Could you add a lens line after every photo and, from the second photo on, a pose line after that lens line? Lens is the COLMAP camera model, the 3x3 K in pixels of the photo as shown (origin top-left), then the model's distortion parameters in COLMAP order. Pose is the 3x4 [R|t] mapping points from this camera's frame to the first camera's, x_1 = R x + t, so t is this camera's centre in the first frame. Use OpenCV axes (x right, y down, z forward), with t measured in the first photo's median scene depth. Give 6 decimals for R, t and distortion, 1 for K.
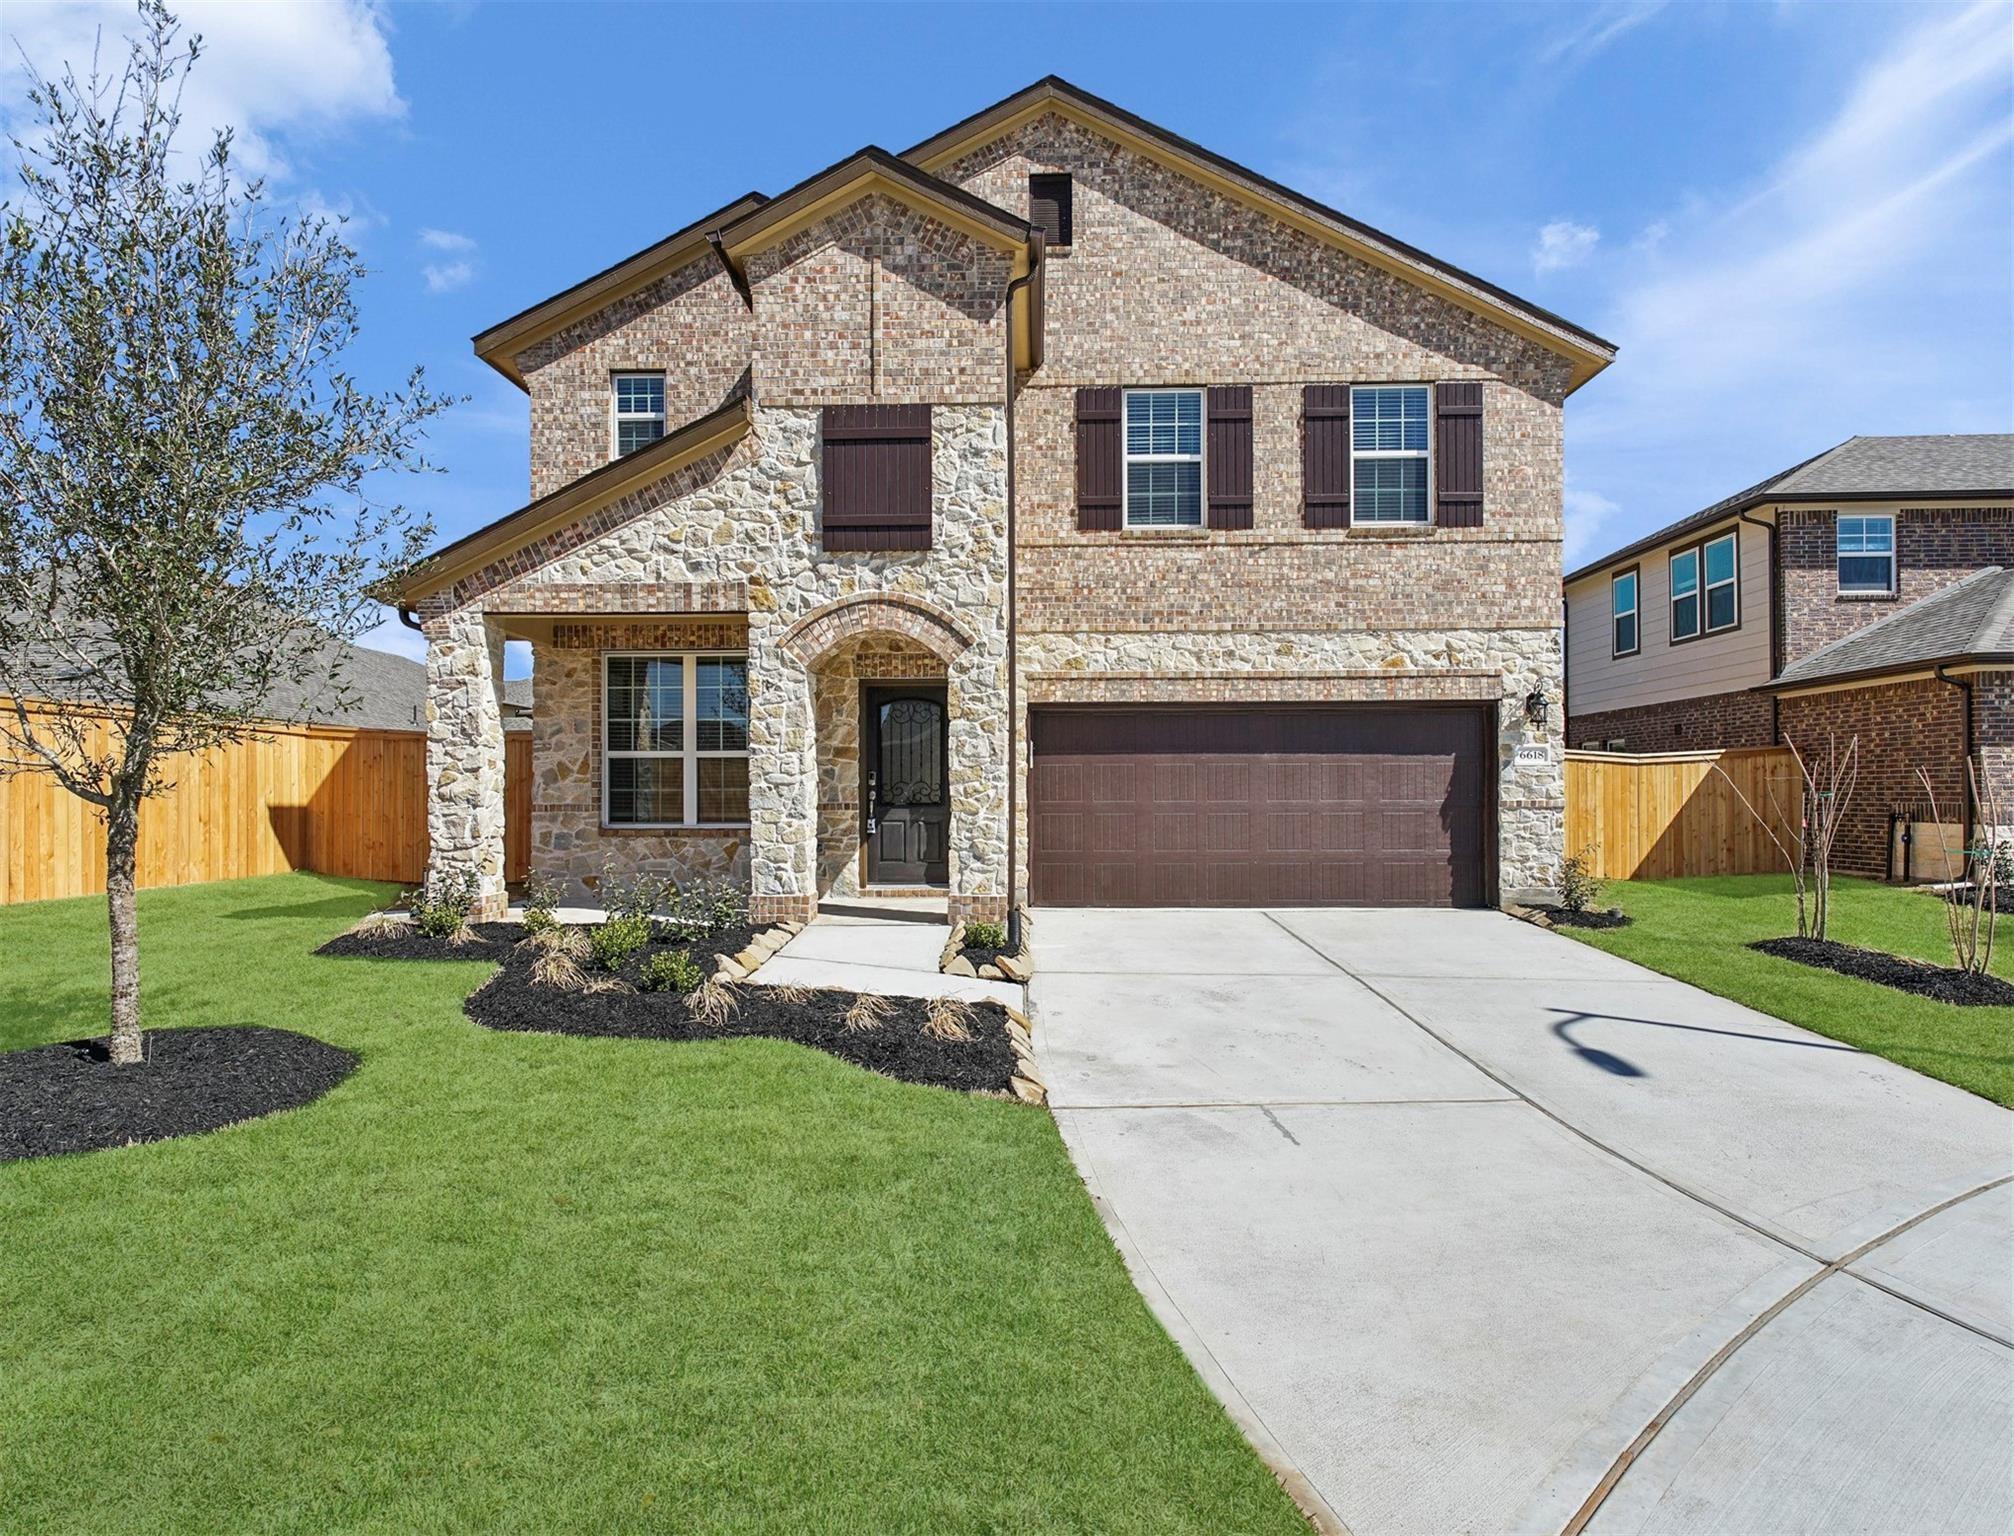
lens RADIAL K [[1092.6, 0, 1009.6], [0, 1092.6, 777.0], [0, 0, 1]] dist [0.000498, 0.001967]
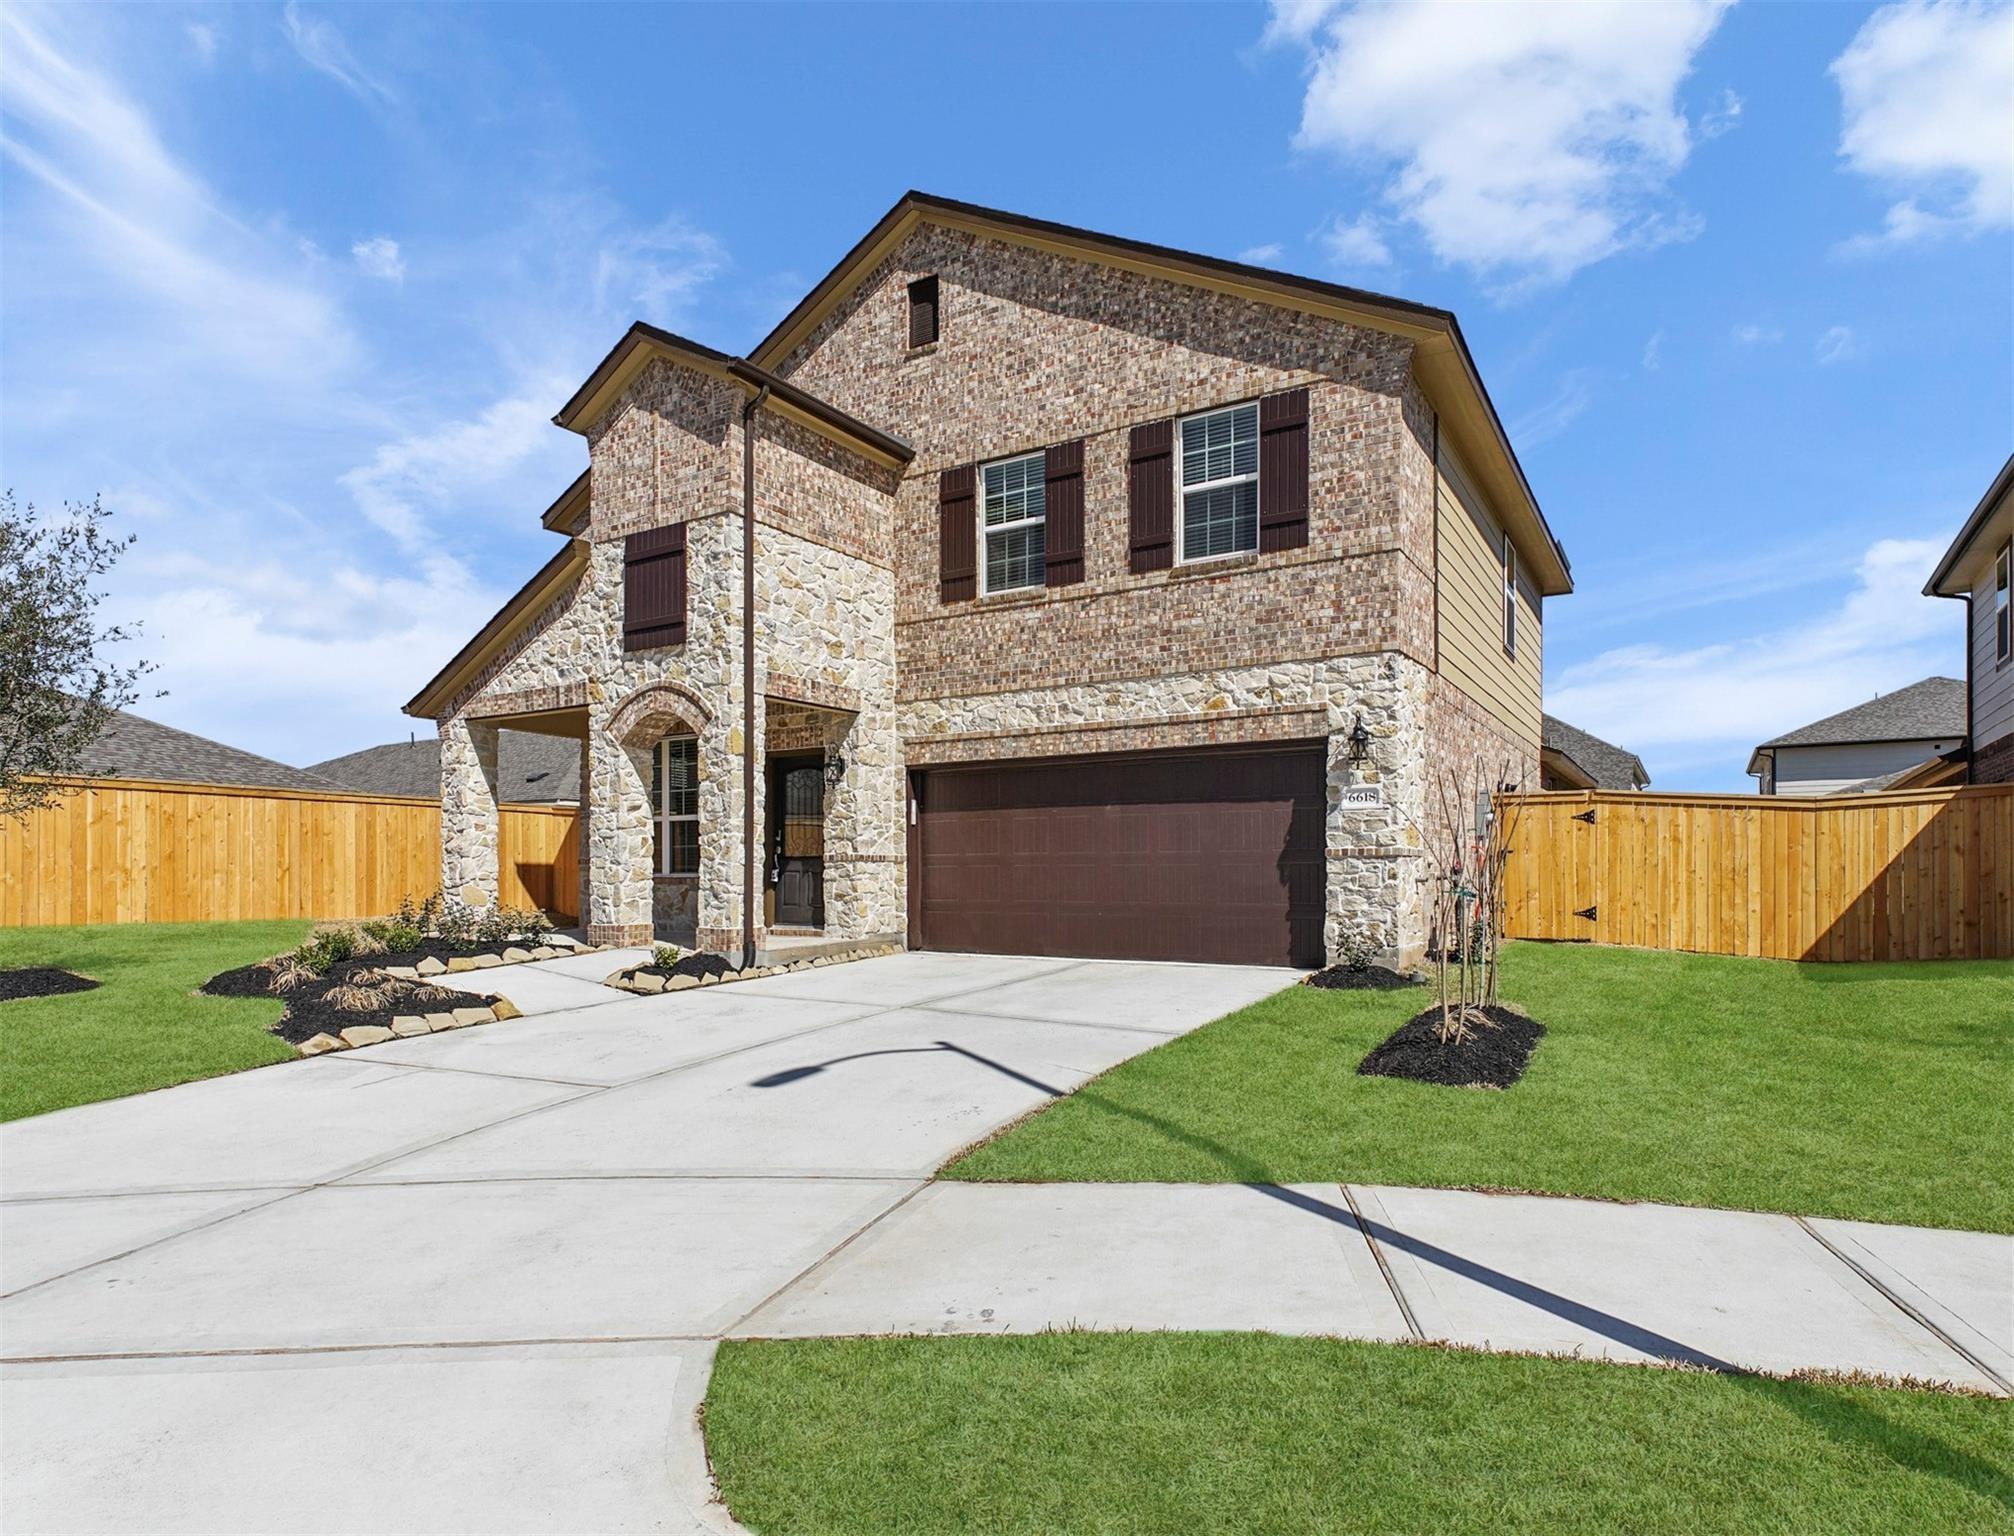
lens RADIAL K [[1075.4, 0, 1027.0], [0, 1075.4, 865.4], [0, 0, 1]] dist [-0.000735, -0.001243]
pose [[0.876888, -0.002843, -0.480686, 0.654712], [0.007019, 0.999952, 0.006890, 0.026840], [0.480643, -0.009416, 0.876866, 0.105596]]
